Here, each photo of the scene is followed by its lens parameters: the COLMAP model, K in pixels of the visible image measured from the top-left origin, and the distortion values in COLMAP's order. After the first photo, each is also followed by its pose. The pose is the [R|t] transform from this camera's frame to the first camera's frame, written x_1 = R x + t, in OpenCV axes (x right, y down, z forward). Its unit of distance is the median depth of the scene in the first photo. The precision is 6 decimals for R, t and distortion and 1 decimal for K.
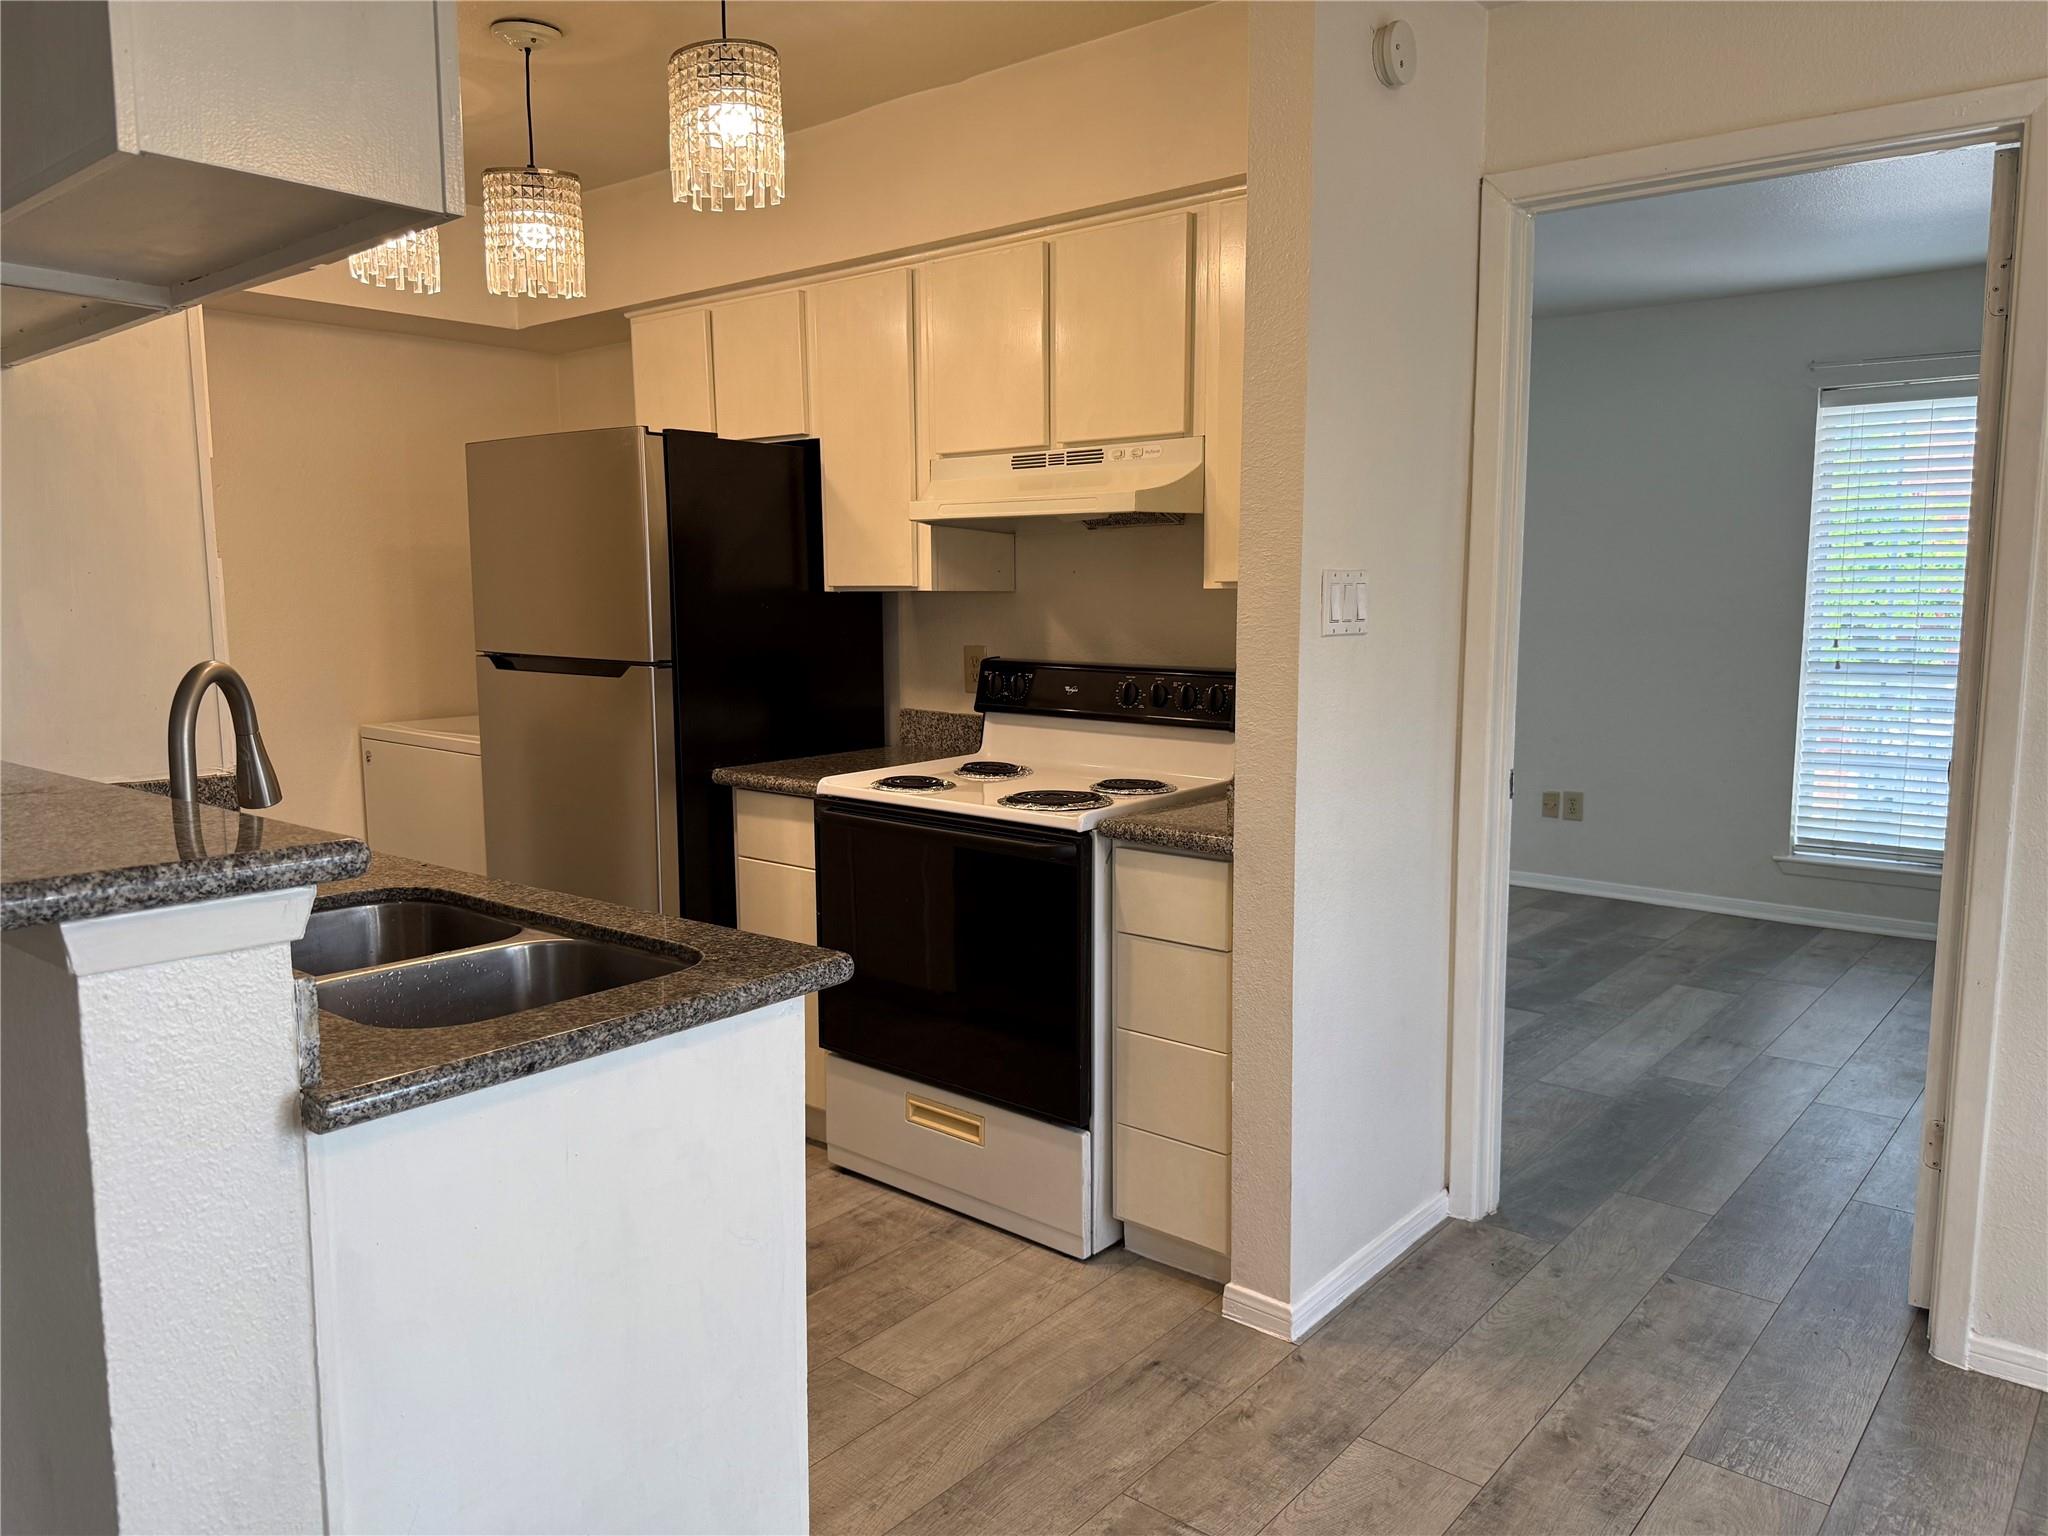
lens RADIAL K [[1448.0, 0, 1024.1], [0, 1448.0, 773.2], [0, 0, 1]] dist [0.026030, -0.036204]
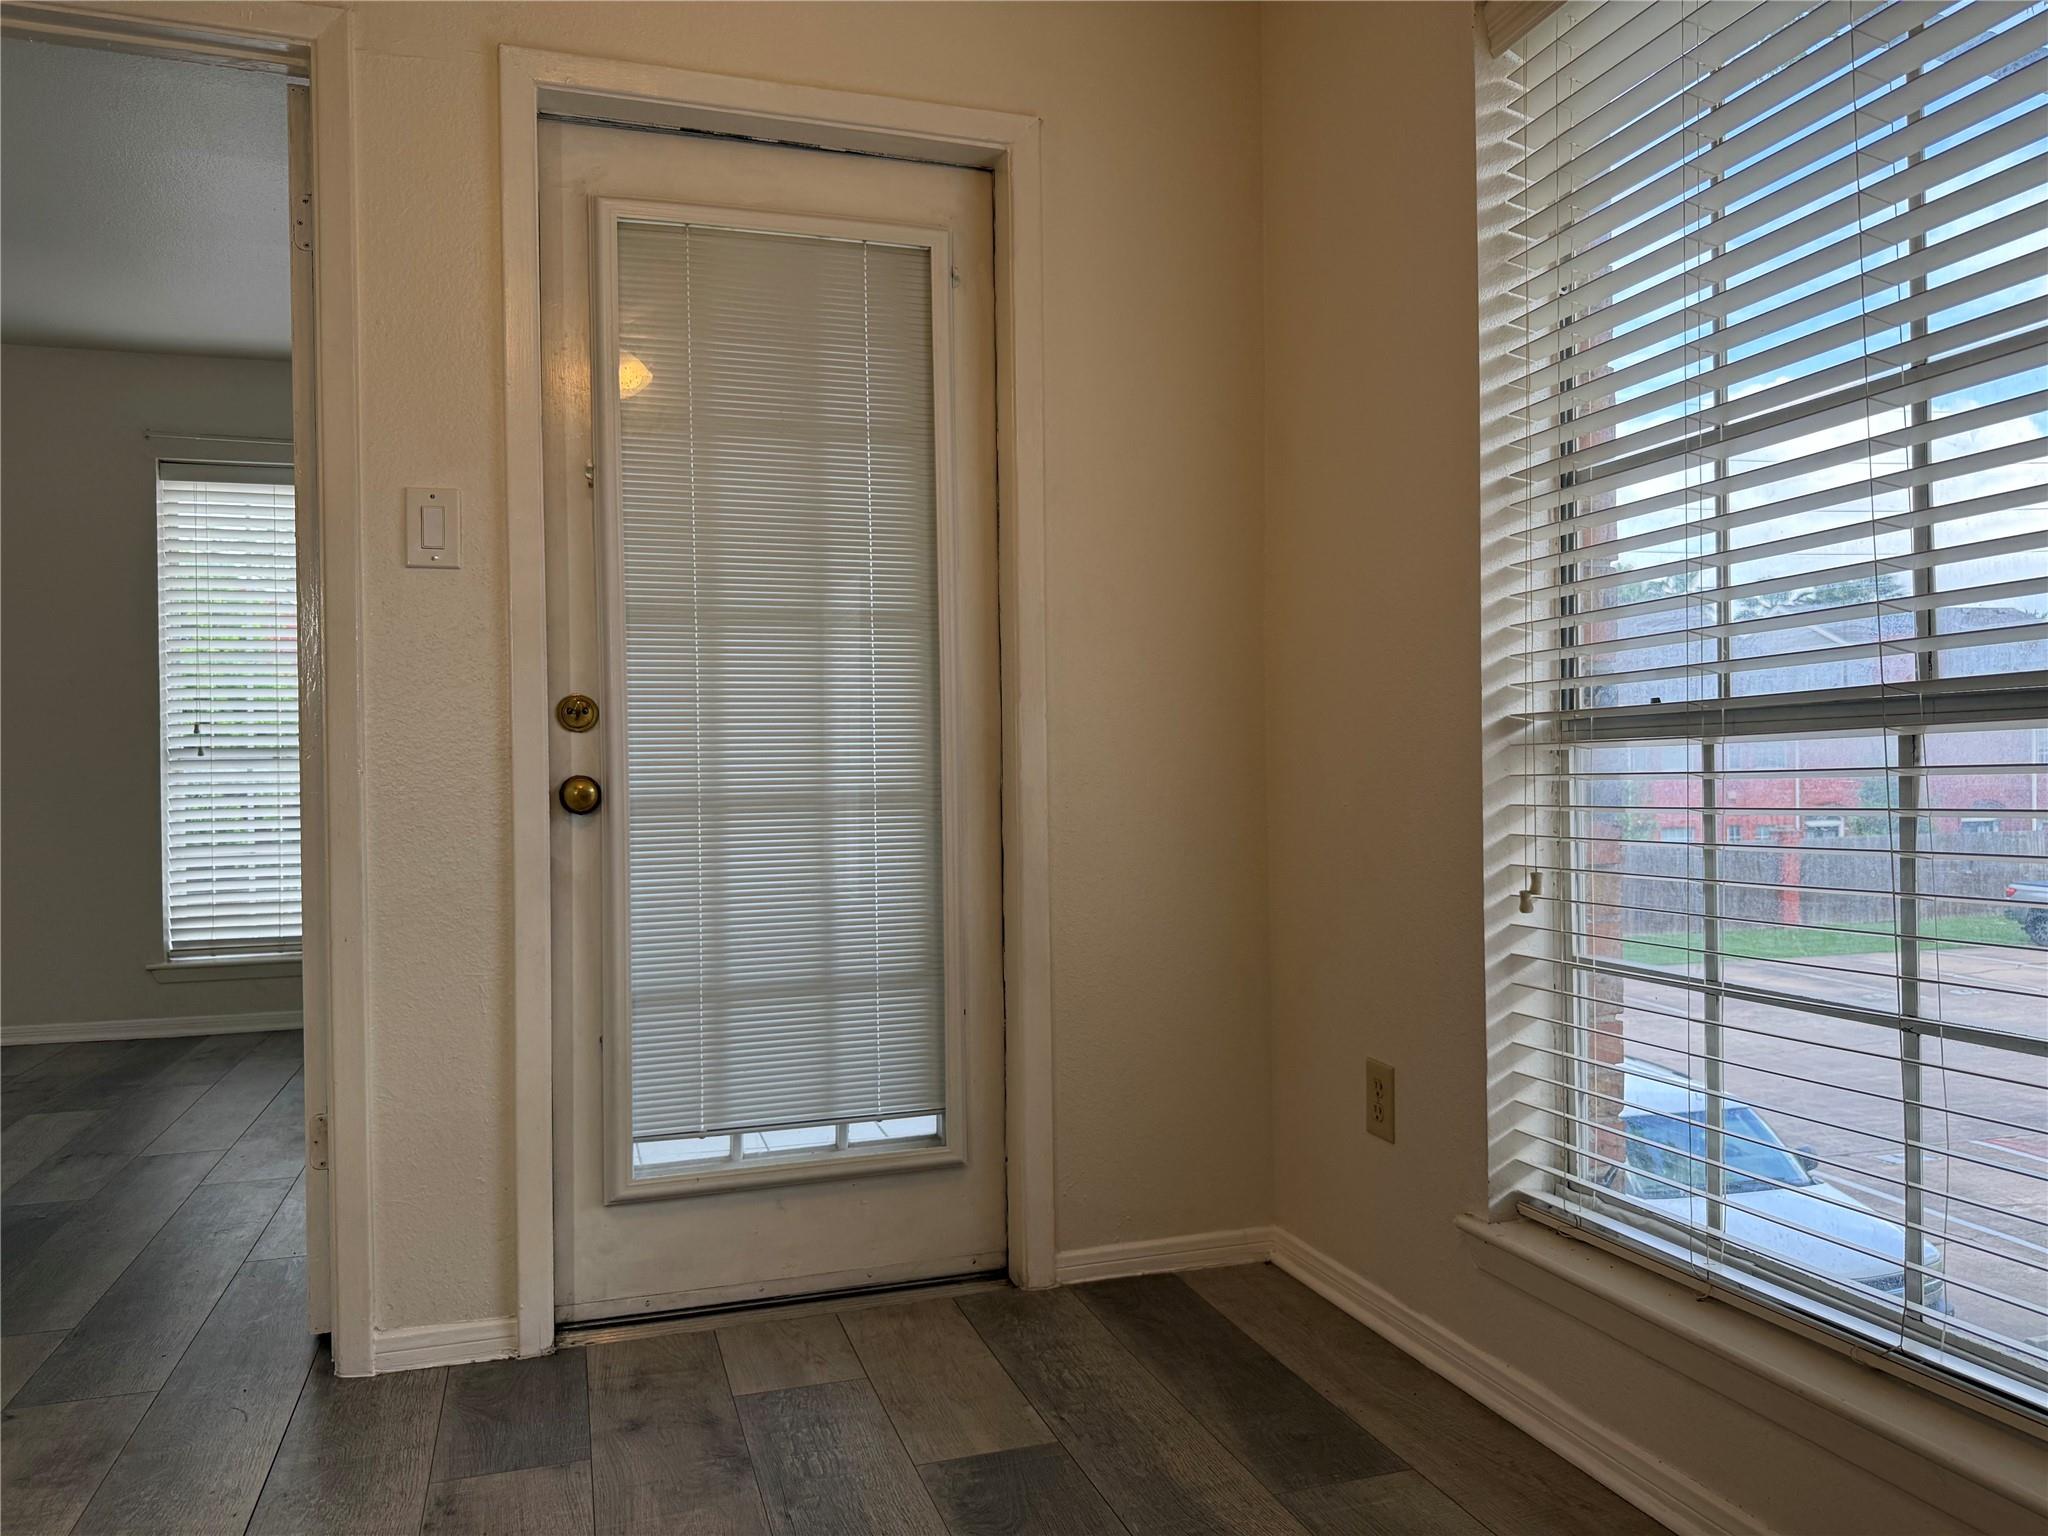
lens RADIAL K [[1448.0, 0, 1025.2], [0, 1448.0, 764.4], [0, 0, 1]] dist [0.026030, -0.036204]
pose [[0.530673, -0.004394, 0.847565, 0.053840], [0.123210, 0.989764, -0.072013, 0.081620], [-0.838573, 0.142644, 0.525783, 0.070950]]
